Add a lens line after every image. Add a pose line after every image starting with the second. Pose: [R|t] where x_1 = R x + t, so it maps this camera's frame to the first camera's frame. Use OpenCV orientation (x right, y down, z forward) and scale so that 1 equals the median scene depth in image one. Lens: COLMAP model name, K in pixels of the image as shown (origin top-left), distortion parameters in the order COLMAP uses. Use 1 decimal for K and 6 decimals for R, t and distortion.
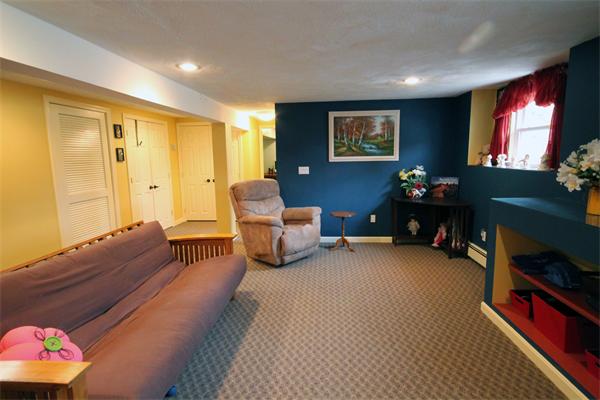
lens RADIAL K [[321.1, 0, 304.1], [0, 321.1, 197.6], [0, 0, 1]] dist [0.023015, -0.000023]
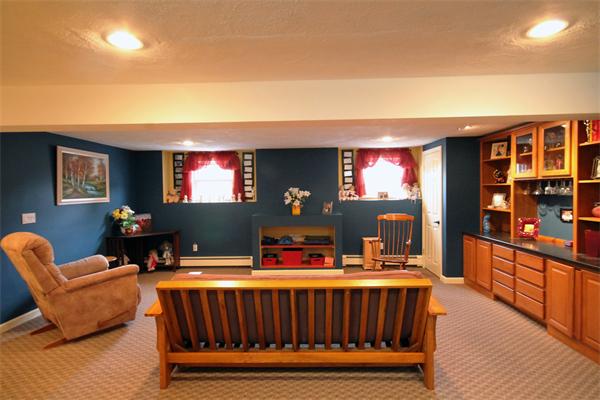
lens RADIAL K [[321.1, 0, 304.1], [0, 321.1, 197.6], [0, 0, 1]] dist [0.023015, -0.000023]
pose [[-0.048382, -0.008938, 0.998789, -0.793900], [0.149948, 0.988563, 0.016110, -0.051401], [-0.987509, 0.150546, -0.046489, 0.423103]]
